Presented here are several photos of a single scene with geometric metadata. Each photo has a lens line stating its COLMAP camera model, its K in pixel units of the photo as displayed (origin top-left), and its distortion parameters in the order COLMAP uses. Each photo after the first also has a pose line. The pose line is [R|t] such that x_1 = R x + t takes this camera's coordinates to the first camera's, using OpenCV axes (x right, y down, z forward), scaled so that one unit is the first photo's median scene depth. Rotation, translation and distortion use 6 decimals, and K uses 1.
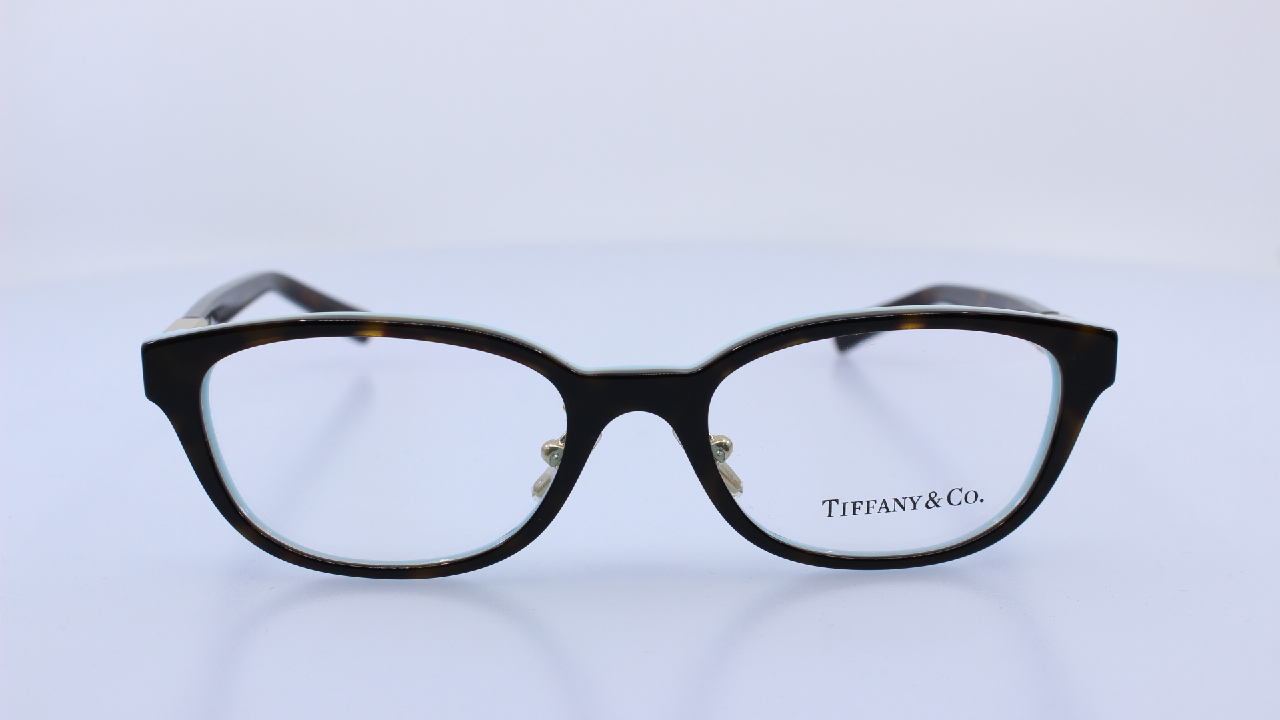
lens RADIAL K [[1628.2, 0, 640.0], [0, 1628.2, 360.0], [0, 0, 1]] dist [-0.048404, -0.003778]
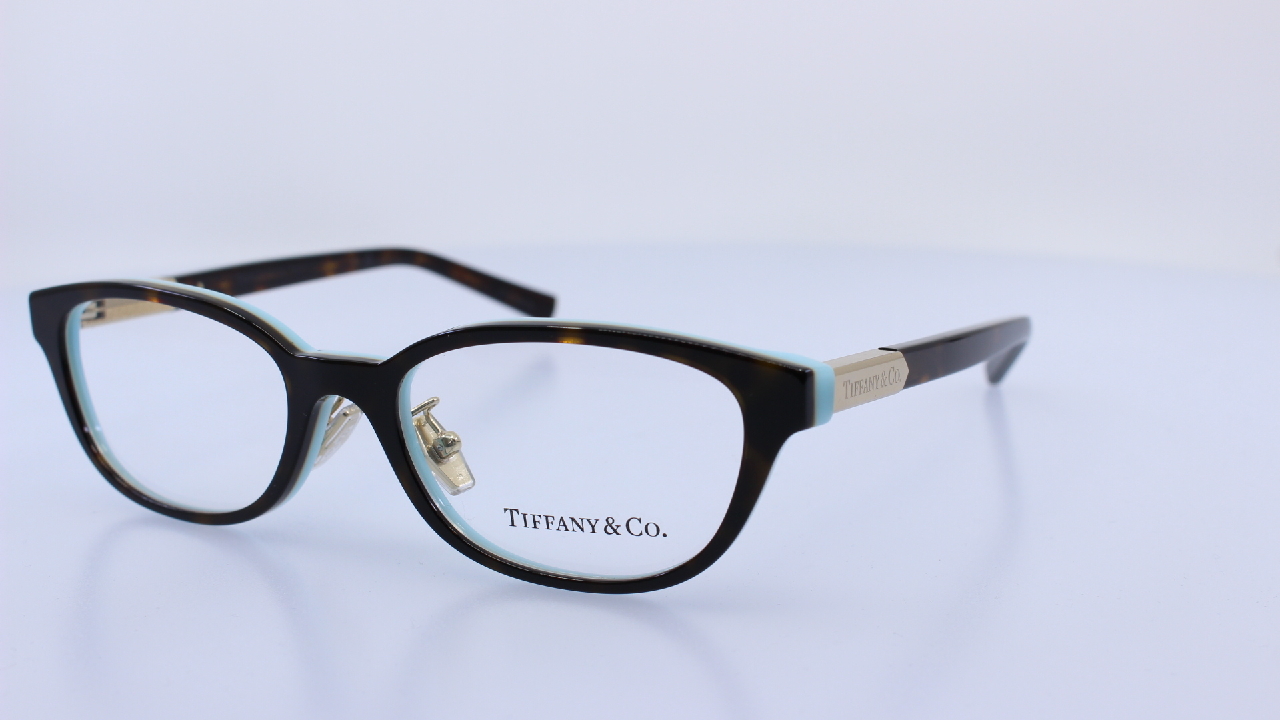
lens RADIAL K [[1628.2, 0, 640.0], [0, 1628.2, 360.0], [0, 0, 1]] dist [-0.048404, -0.003778]
pose [[0.863904, 0.102672, -0.493081, 0.656202], [-0.104113, 0.994261, 0.024618, -0.035545], [0.492779, 0.030068, 0.869635, 0.178973]]
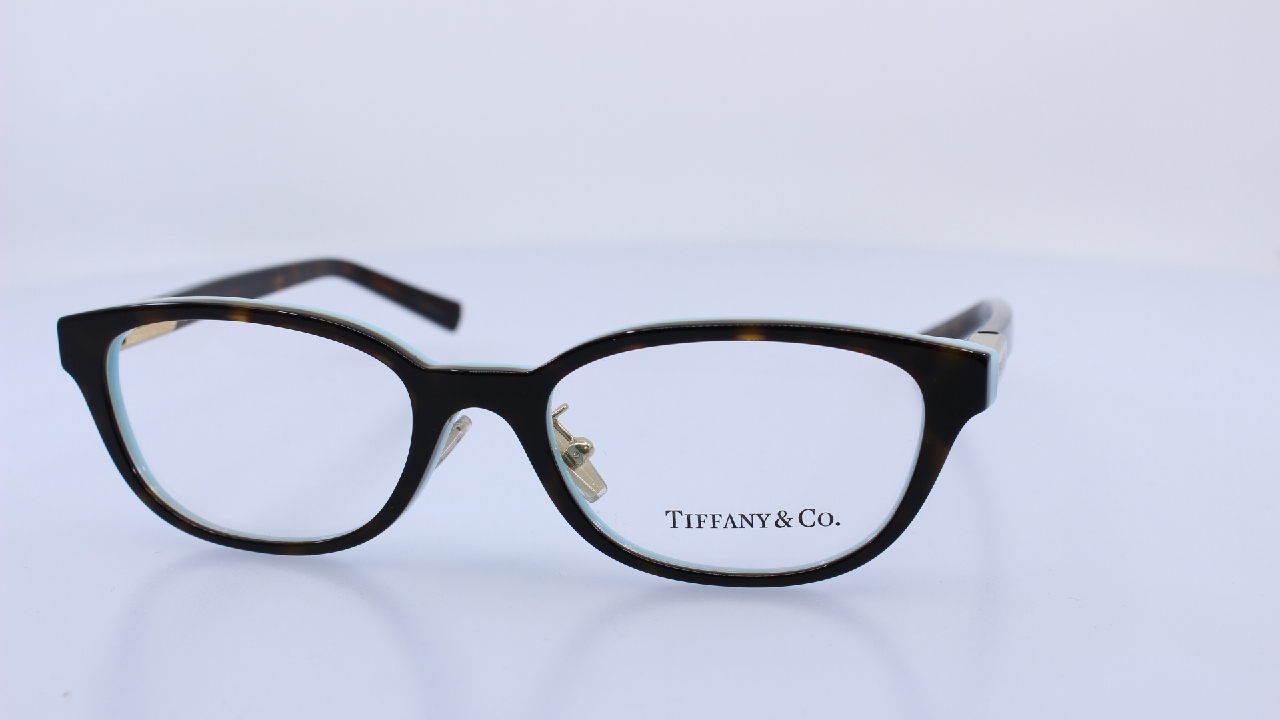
lens RADIAL K [[1628.2, 0, 640.0], [0, 1628.2, 360.0], [0, 0, 1]] dist [-0.048404, -0.003778]
pose [[0.965872, 0.052633, -0.253615, 0.339252], [-0.054047, 0.998537, 0.001393, -0.004807], [0.253318, 0.012361, 0.967304, 0.044738]]
